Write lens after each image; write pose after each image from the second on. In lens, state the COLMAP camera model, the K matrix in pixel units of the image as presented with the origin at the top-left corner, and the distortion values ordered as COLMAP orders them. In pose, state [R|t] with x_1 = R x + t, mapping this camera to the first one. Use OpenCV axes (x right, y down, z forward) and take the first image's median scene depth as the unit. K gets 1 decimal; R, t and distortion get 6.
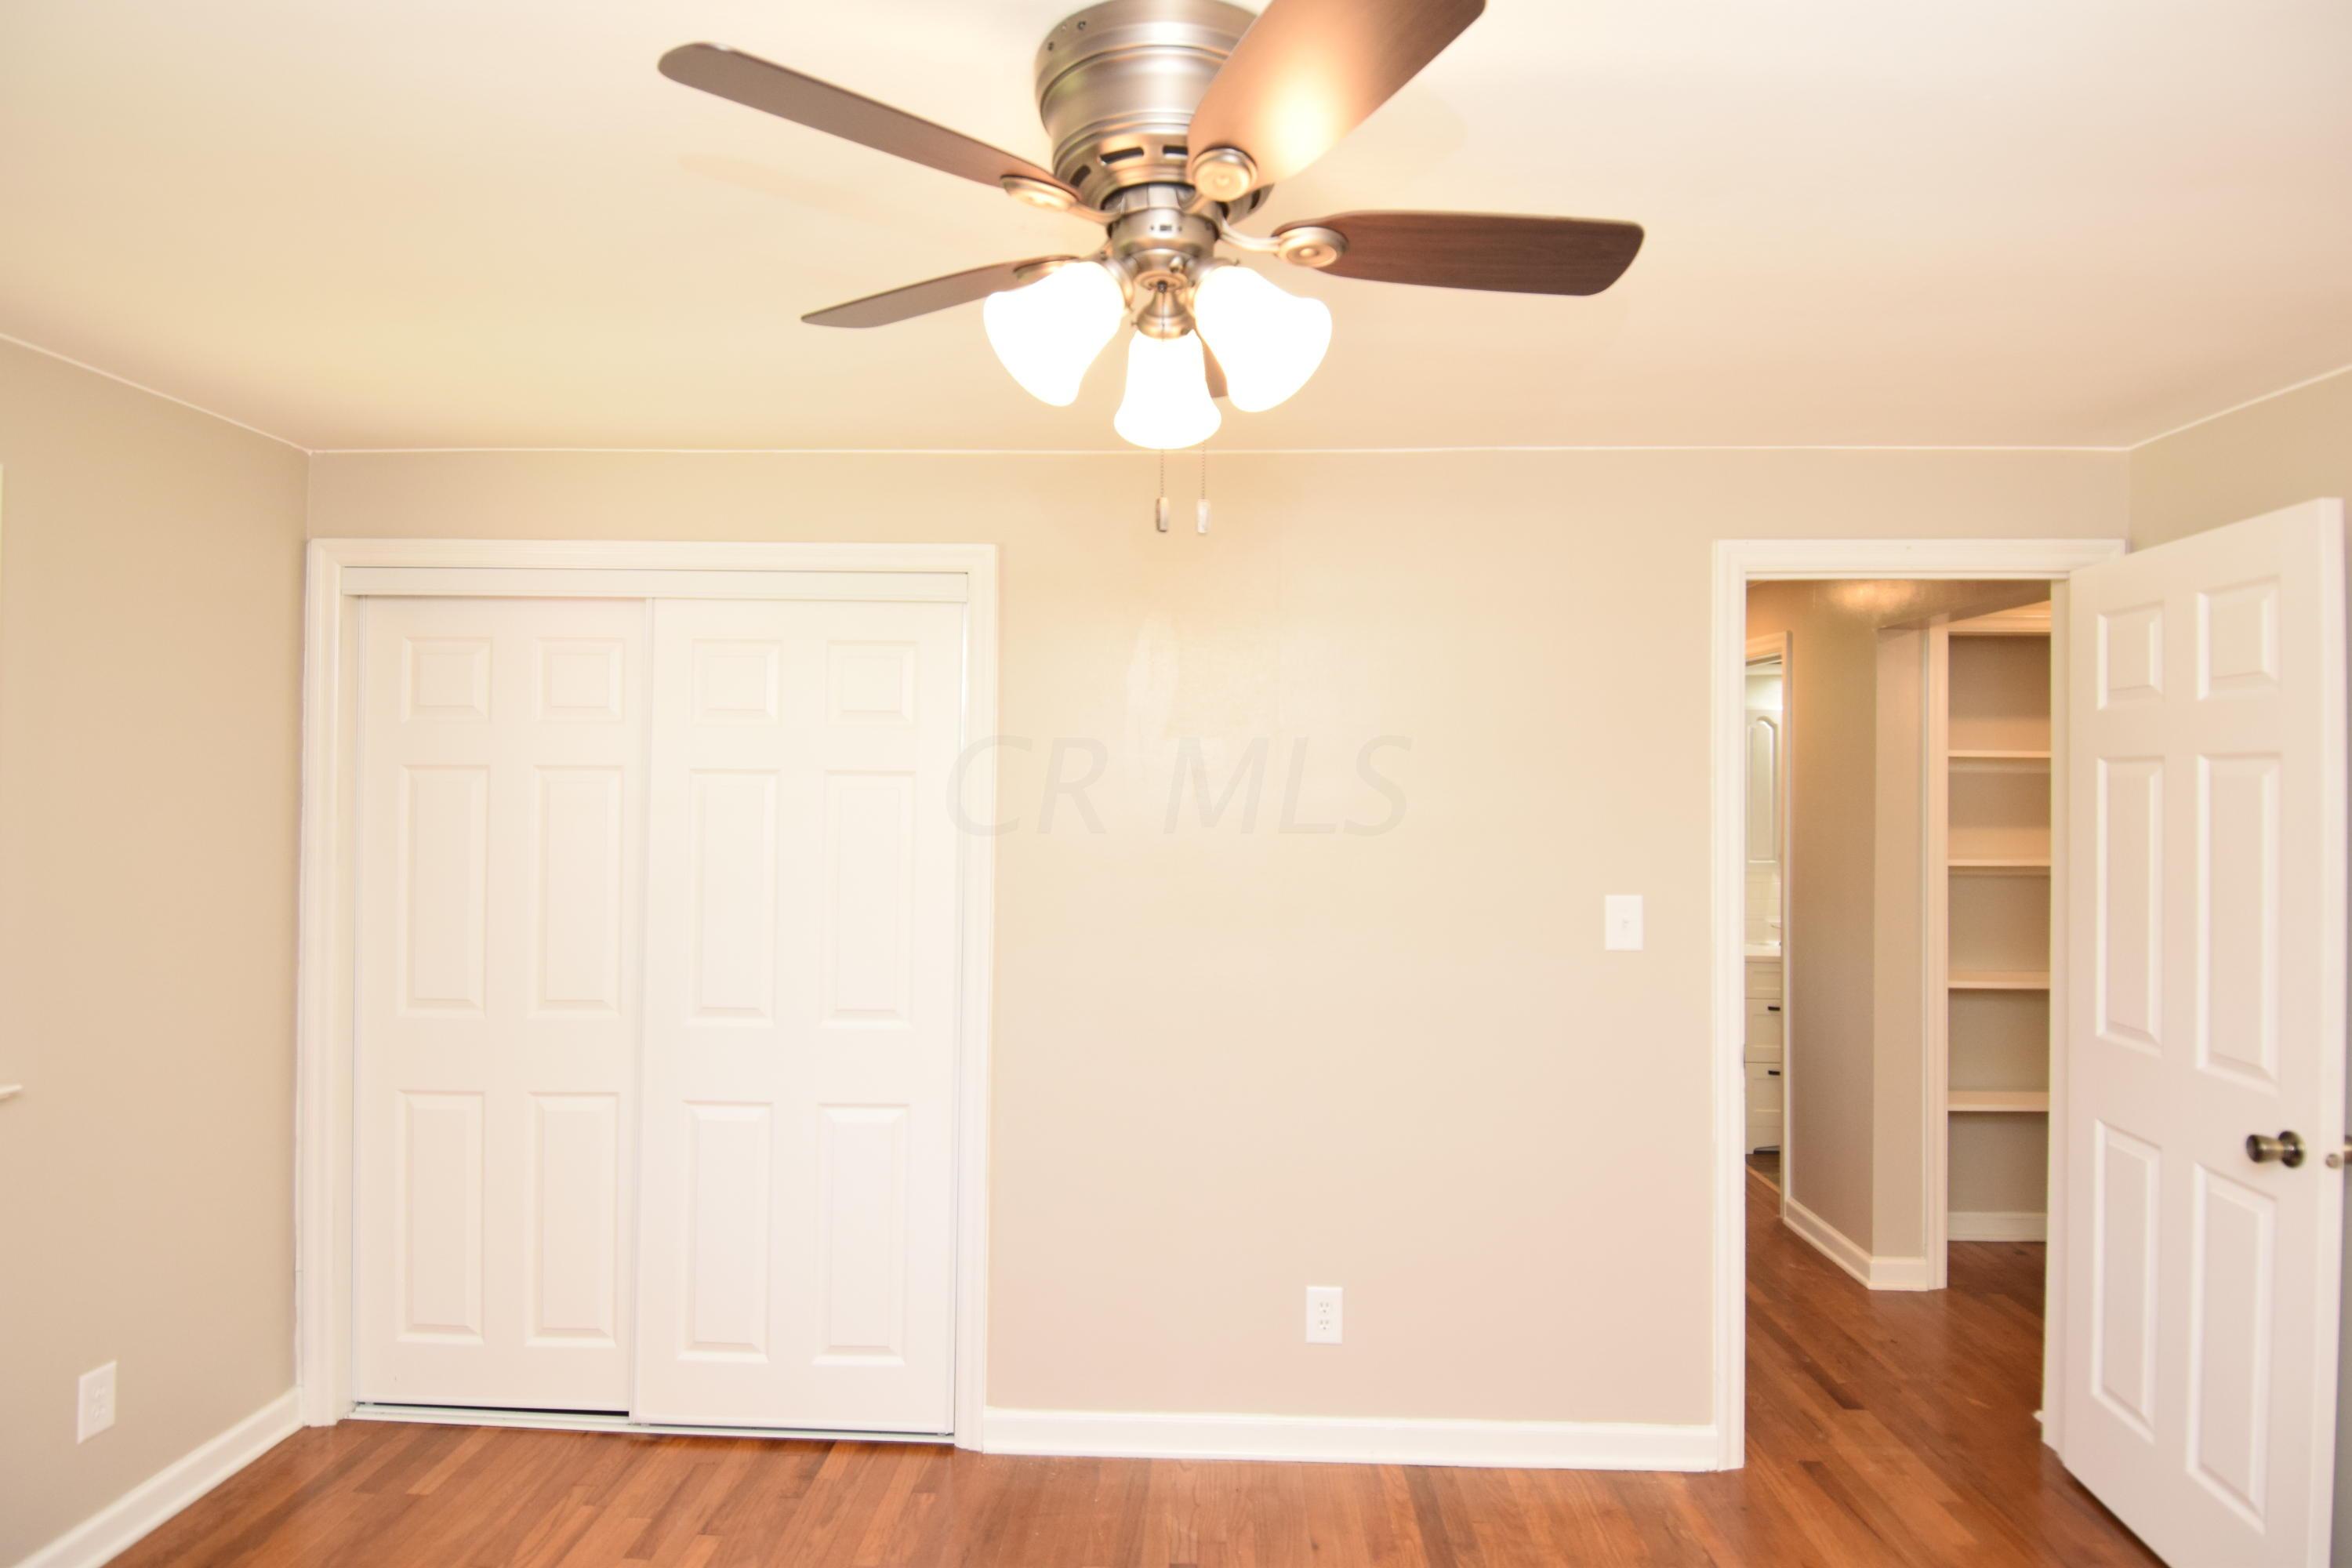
lens RADIAL K [[1235.5, 0, 1176.2], [0, 1235.5, 776.6], [0, 0, 1]] dist [0.054813, -0.057488]
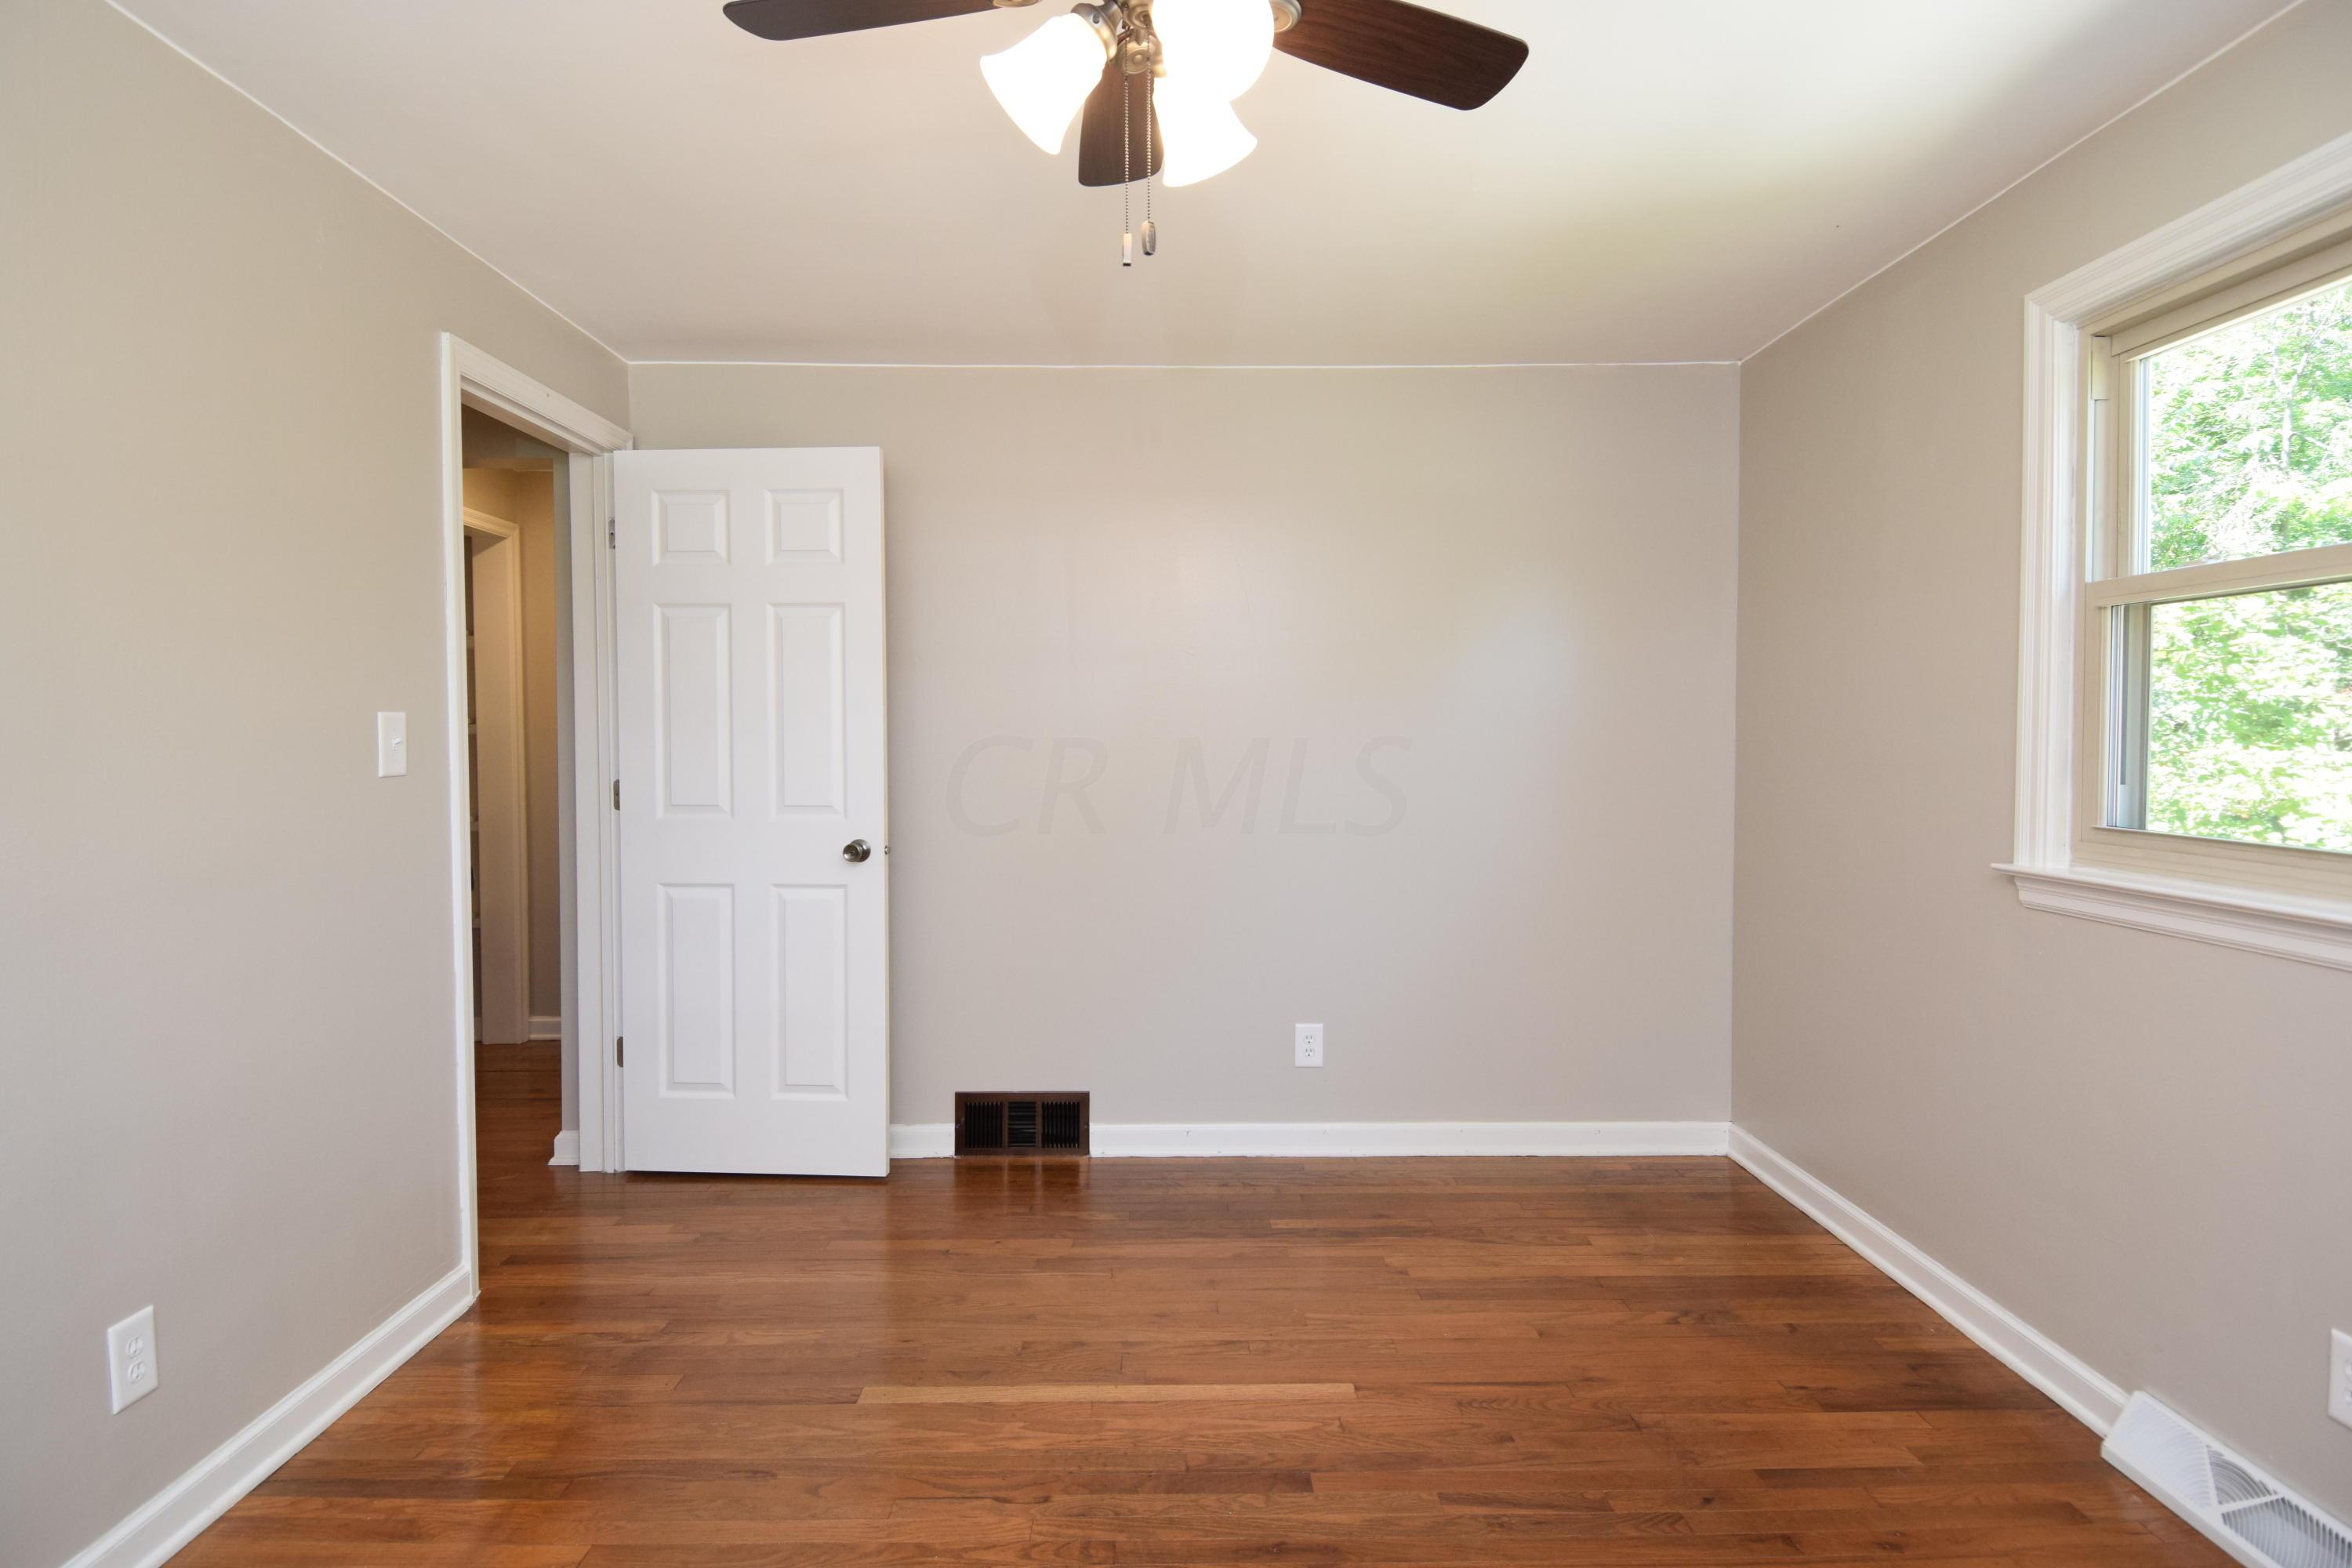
lens RADIAL K [[1230.4, 0, 1176.3], [0, 1230.4, 774.6], [0, 0, 1]] dist [0.057614, -0.060924]
pose [[-0.044116, -0.039656, 0.998239, -0.538921], [-0.005065, 0.999208, 0.039470, 0.103057], [-0.999014, -0.003315, -0.044282, 0.496765]]
